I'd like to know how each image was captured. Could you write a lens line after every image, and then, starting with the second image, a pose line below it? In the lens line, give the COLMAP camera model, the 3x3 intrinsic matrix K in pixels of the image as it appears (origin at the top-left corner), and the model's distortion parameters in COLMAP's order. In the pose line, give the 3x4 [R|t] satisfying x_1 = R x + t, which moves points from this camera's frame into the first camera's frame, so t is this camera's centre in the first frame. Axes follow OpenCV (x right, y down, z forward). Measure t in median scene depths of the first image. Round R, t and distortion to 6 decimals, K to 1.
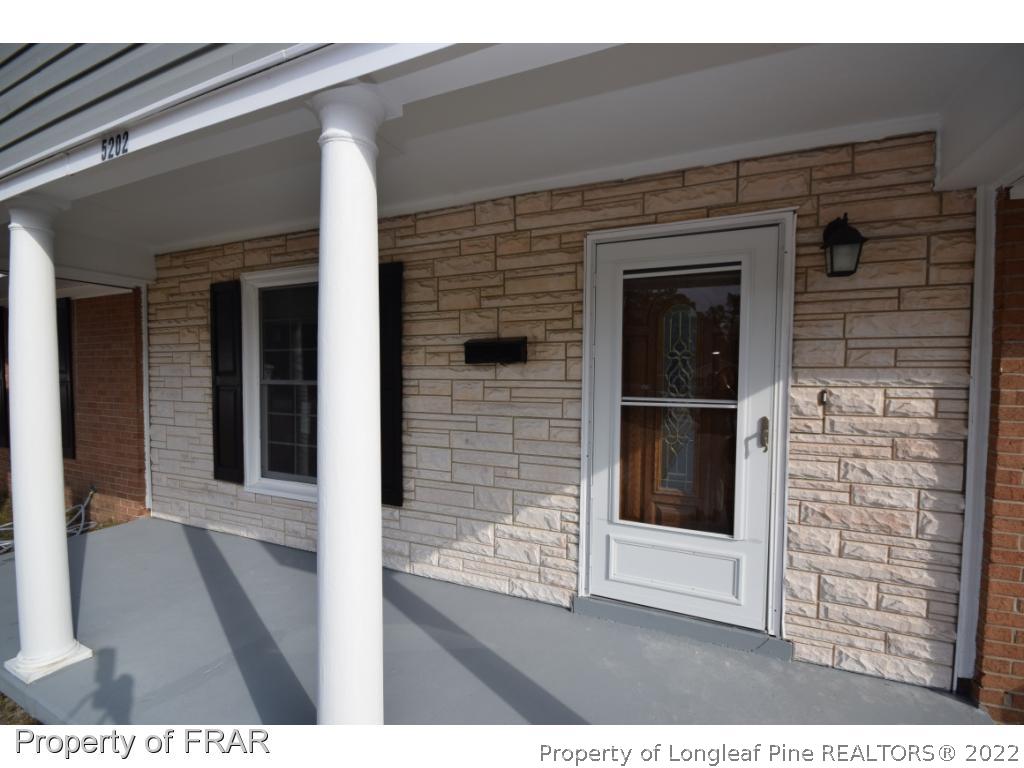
lens RADIAL K [[450.1, 0, 505.1], [0, 450.1, 387.2], [0, 0, 1]] dist [0.006016, -0.011122]
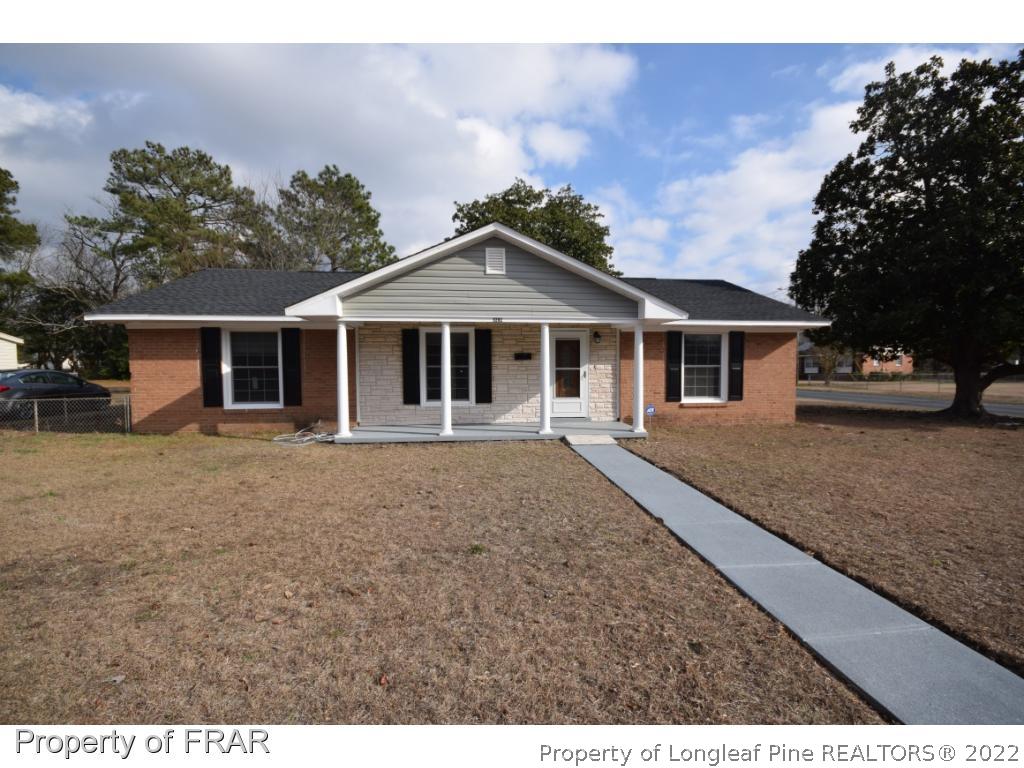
lens RADIAL K [[450.1, 0, 515.2], [0, 450.1, 385.0], [0, 0, 1]] dist [0.006016, -0.011122]
pose [[0.870317, -0.020137, 0.492079, -2.054733], [0.025726, 0.999658, -0.004591, 0.183789], [-0.491819, 0.016654, 0.870538, -2.369912]]
